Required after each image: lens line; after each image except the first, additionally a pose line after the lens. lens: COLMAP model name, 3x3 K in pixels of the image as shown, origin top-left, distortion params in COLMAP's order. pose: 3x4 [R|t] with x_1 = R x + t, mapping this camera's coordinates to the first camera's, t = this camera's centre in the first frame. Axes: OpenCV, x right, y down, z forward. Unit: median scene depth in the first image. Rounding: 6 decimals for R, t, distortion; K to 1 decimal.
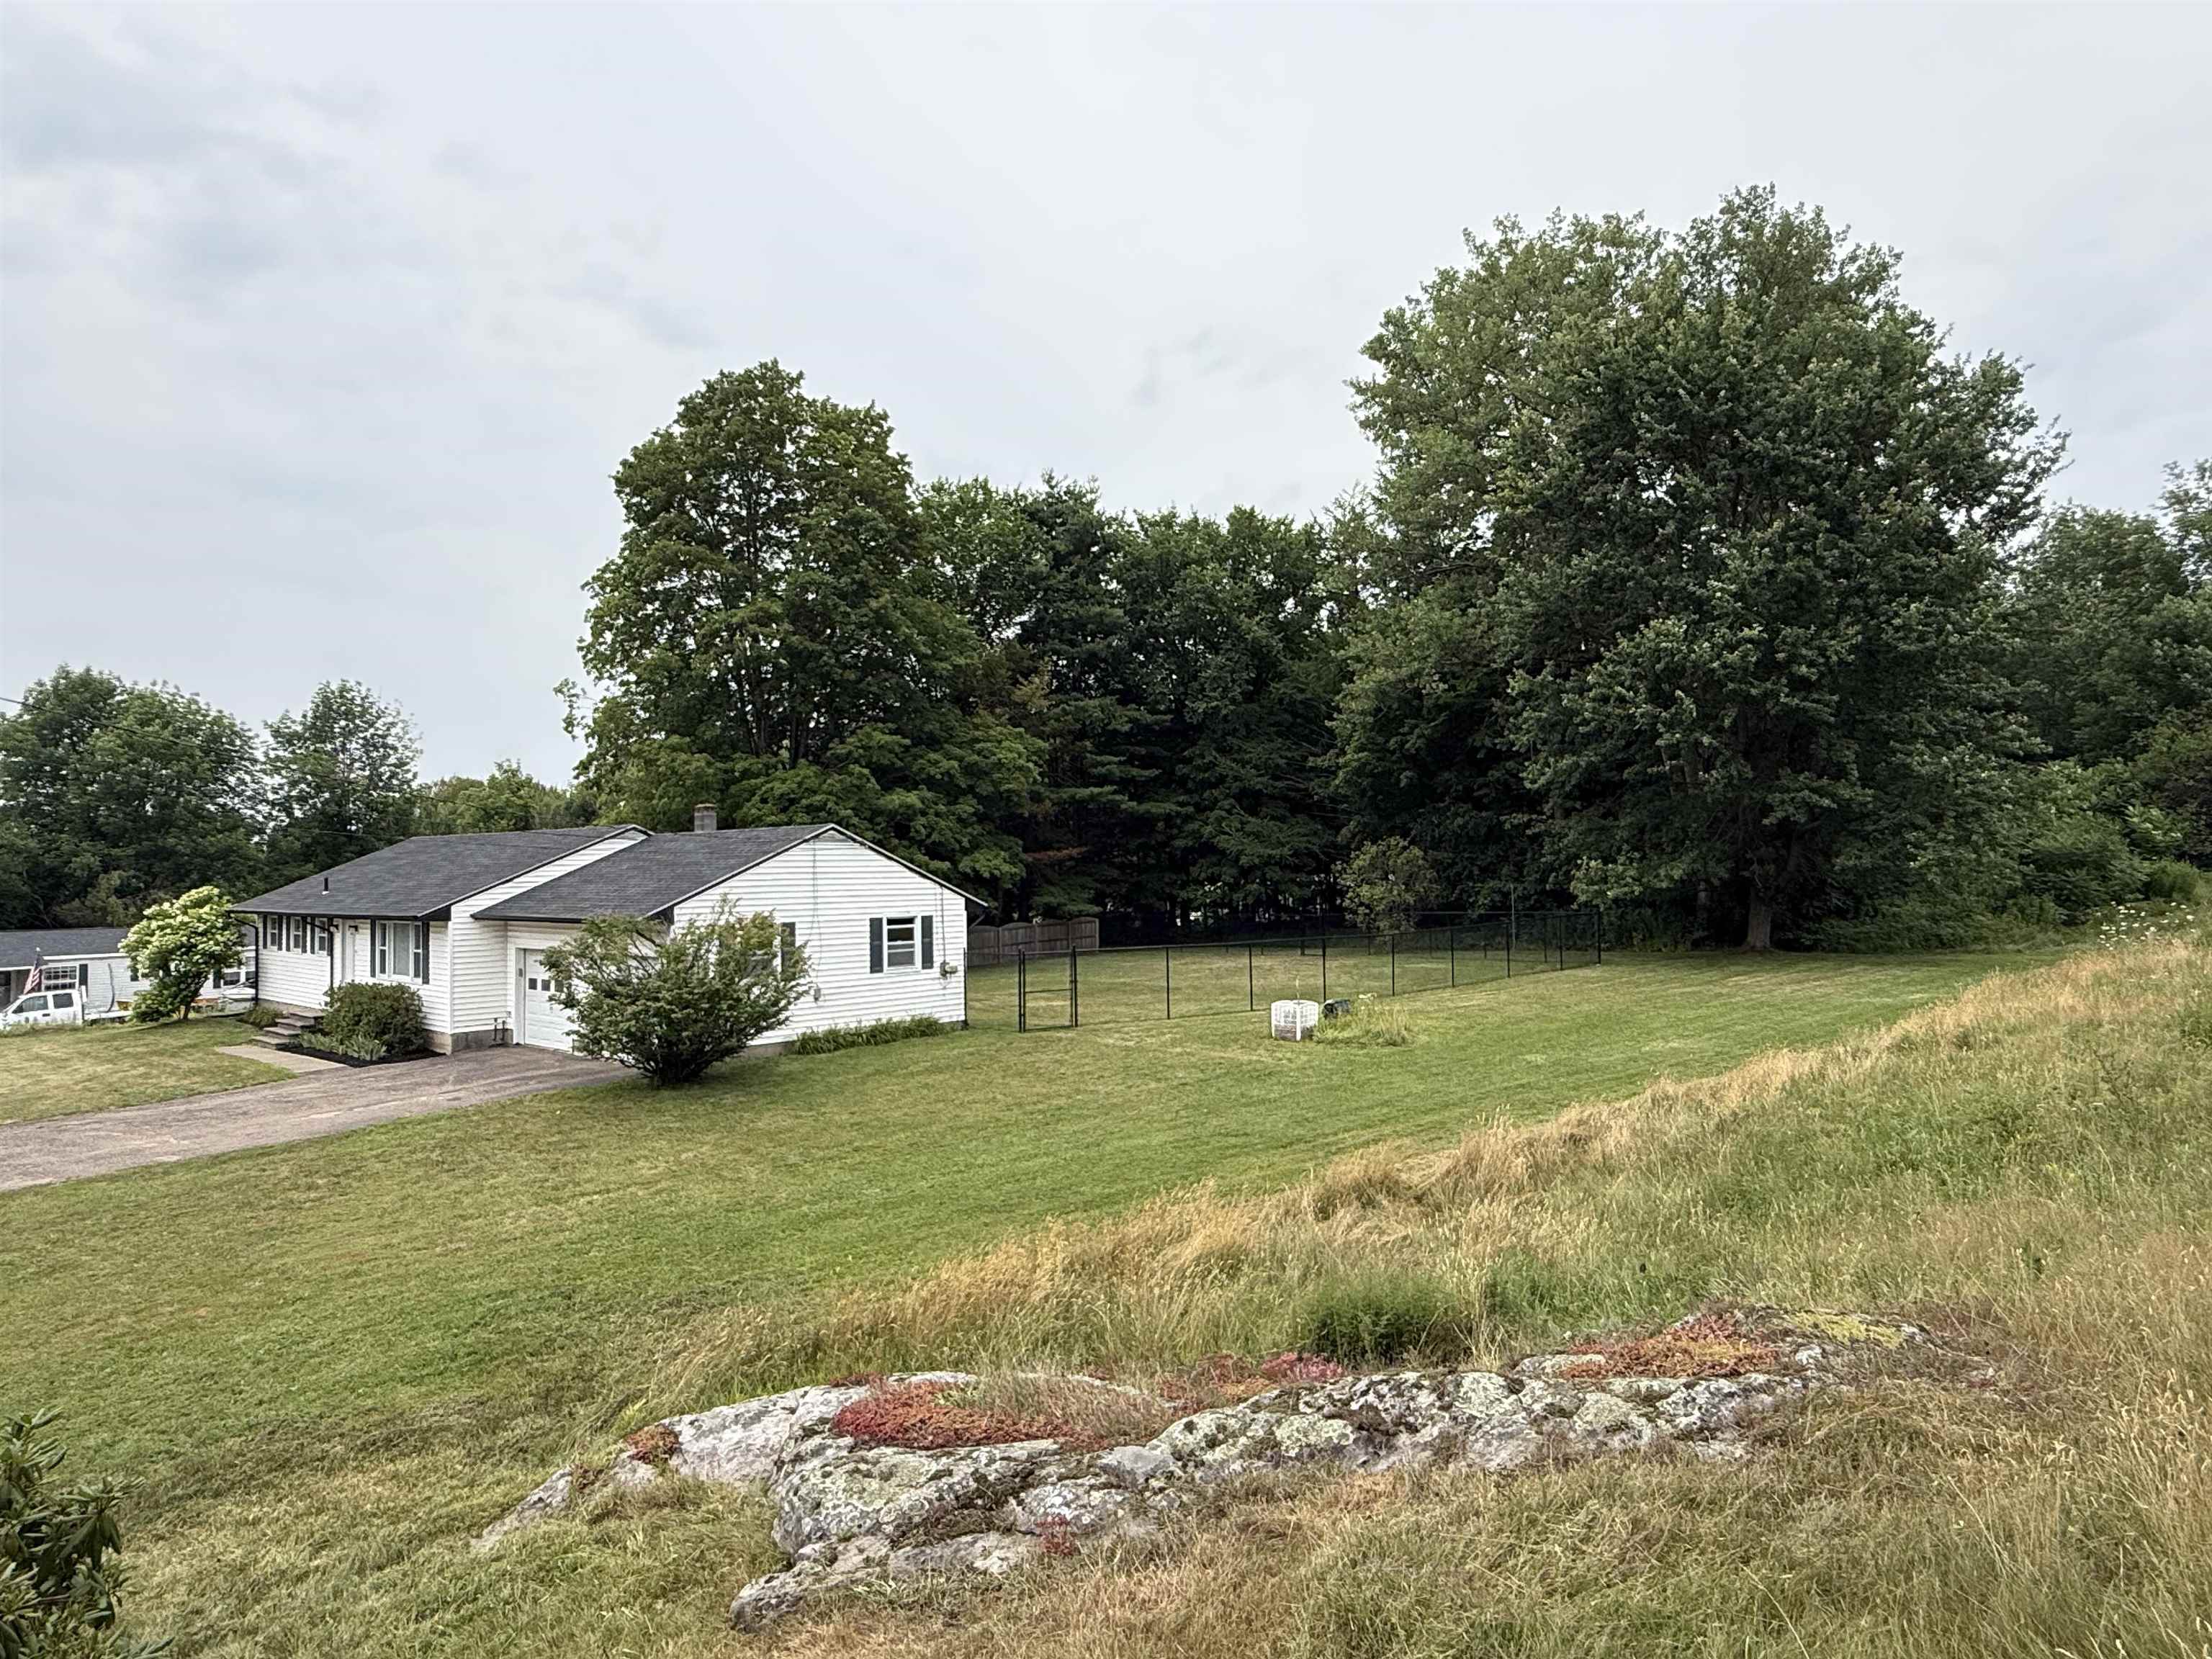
lens RADIAL K [[1398.0, 0, 1112.3], [0, 1398.0, 827.7], [0, 0, 1]] dist [0.002171, -0.000336]
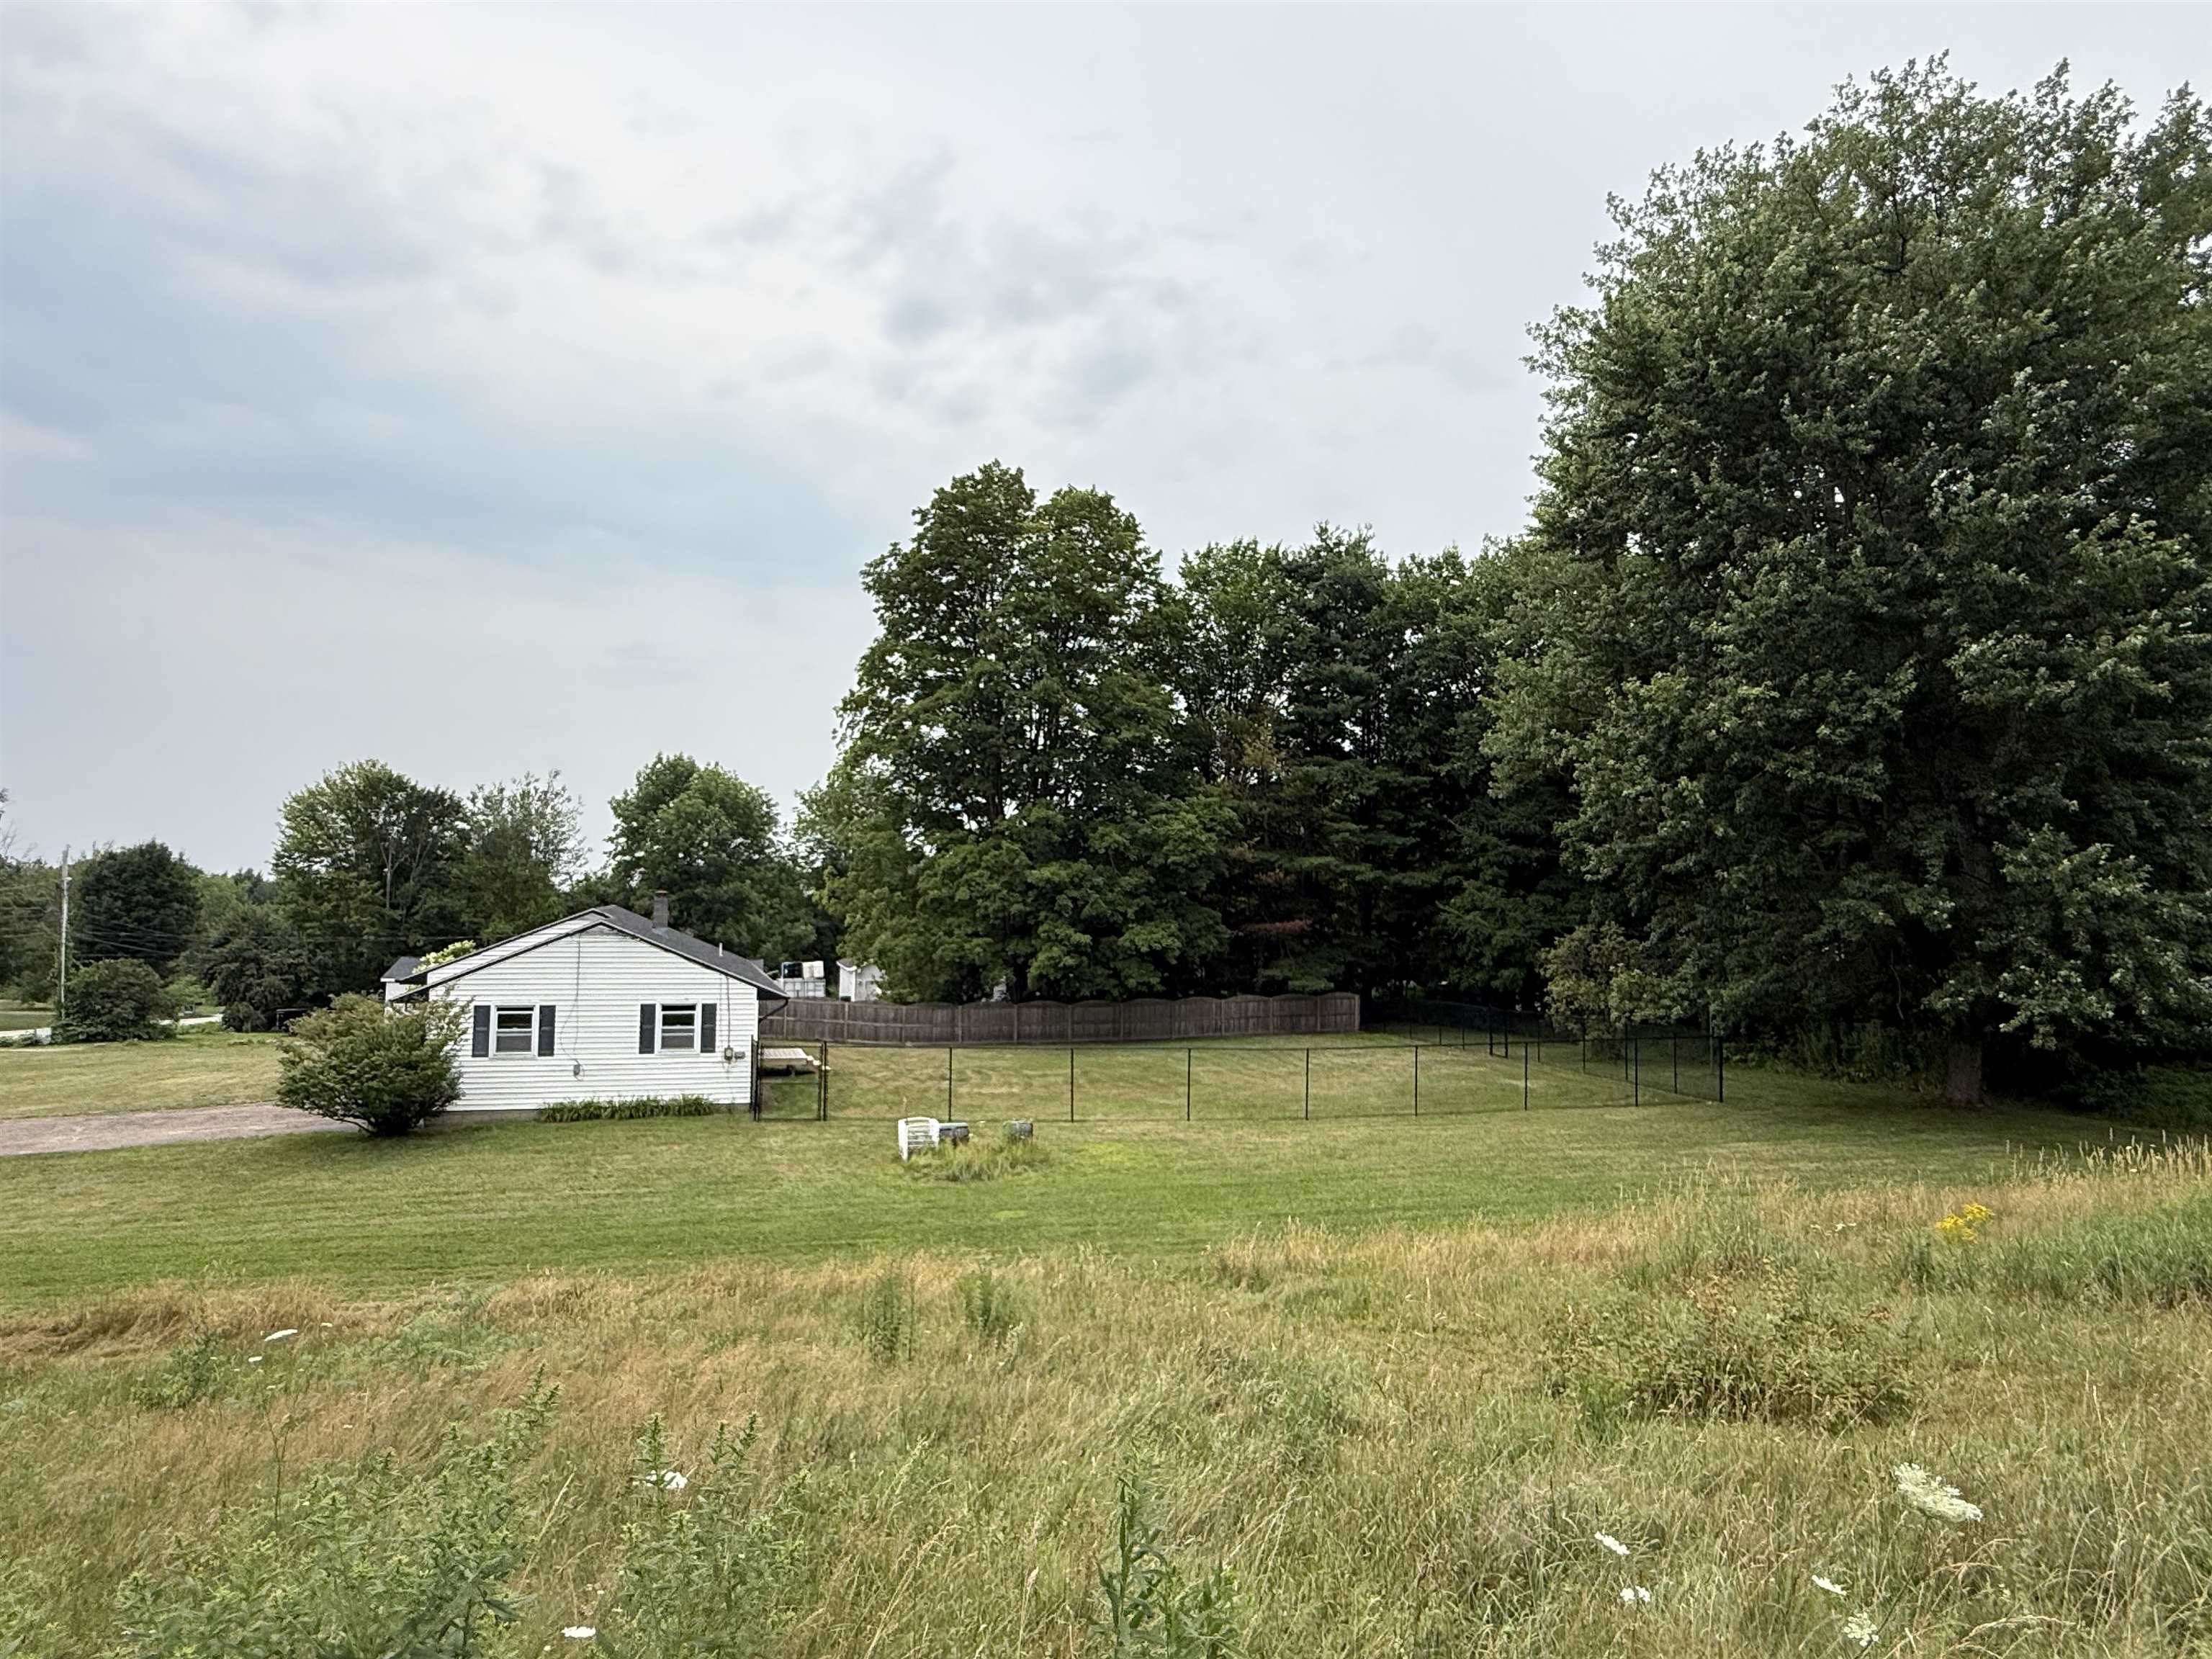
lens RADIAL K [[1398.0, 0, 1101.5], [0, 1398.0, 833.6], [0, 0, 1]] dist [0.002171, -0.000336]
pose [[0.845199, 0.002445, -0.534447, 0.412797], [-0.011691, 0.999835, -0.013914, -0.033972], [0.534324, 0.018008, 0.845088, 0.139717]]
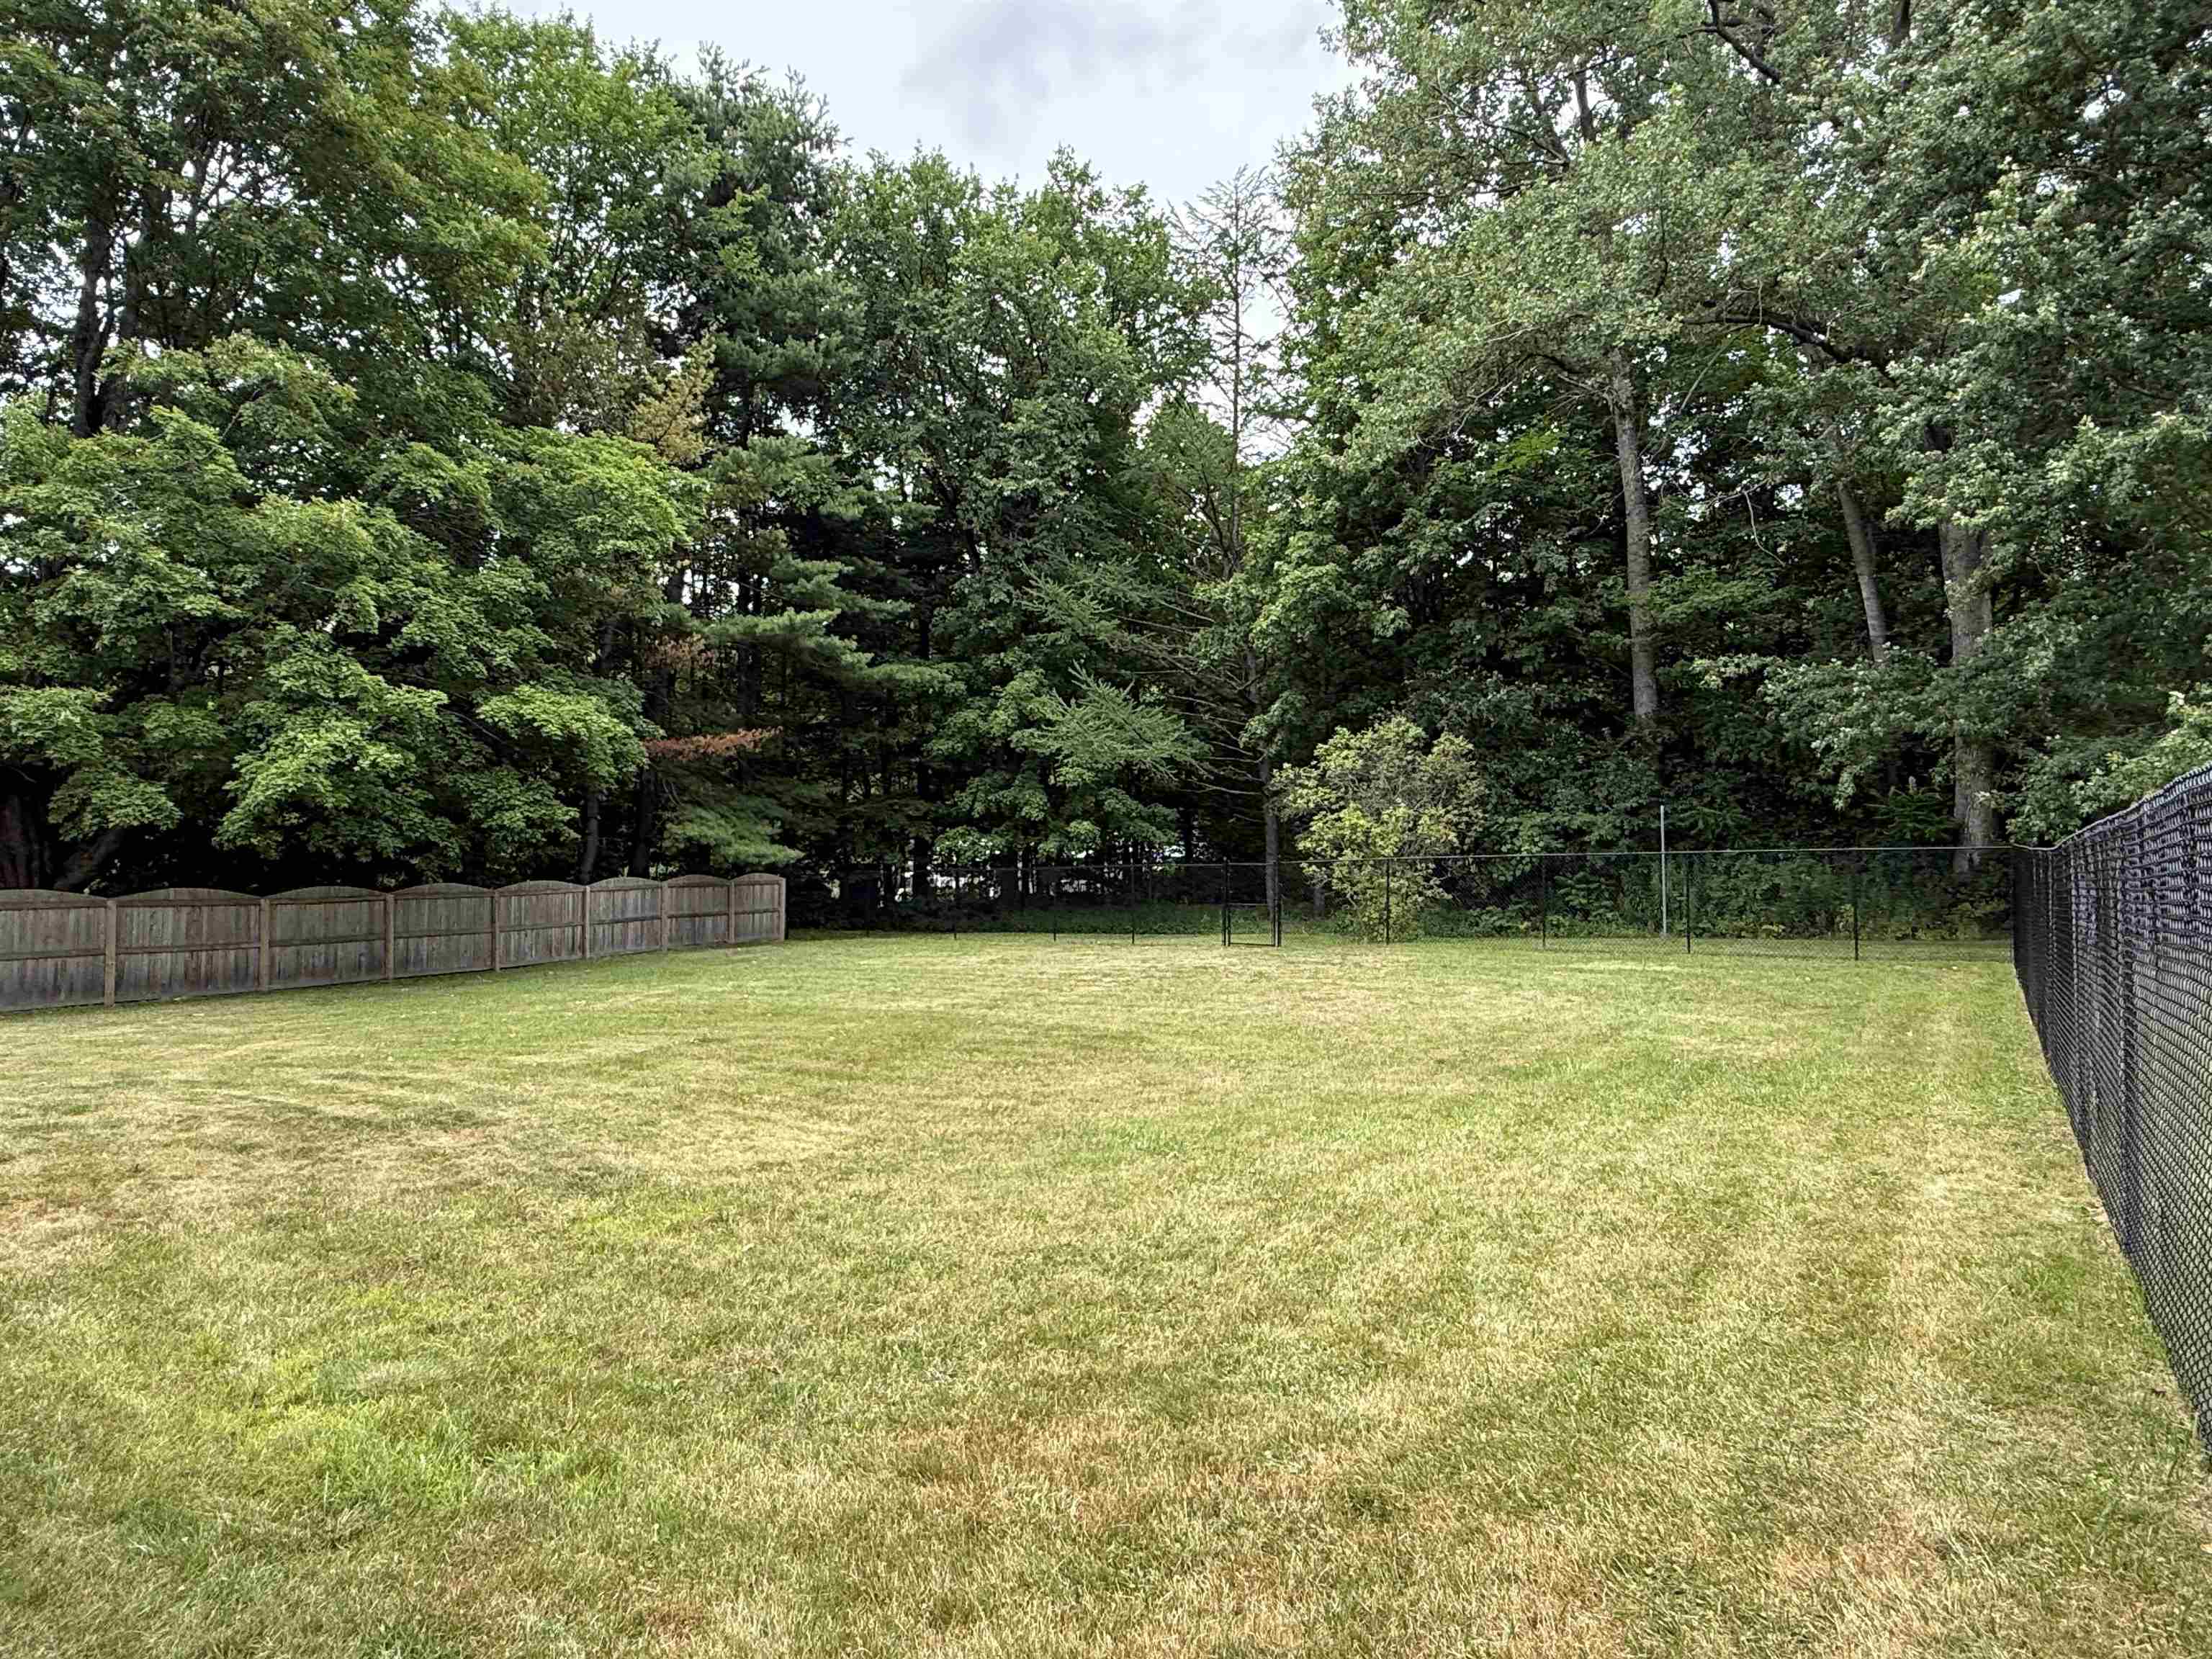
lens RADIAL K [[1398.0, 0, 1103.6], [0, 1398.0, 823.1], [0, 0, 1]] dist [0.002171, -0.000336]
pose [[0.964916, 0.030240, 0.260812, -0.038889], [-0.026348, 0.999483, -0.018406, 0.060243], [-0.261234, 0.010888, 0.965214, 0.550288]]
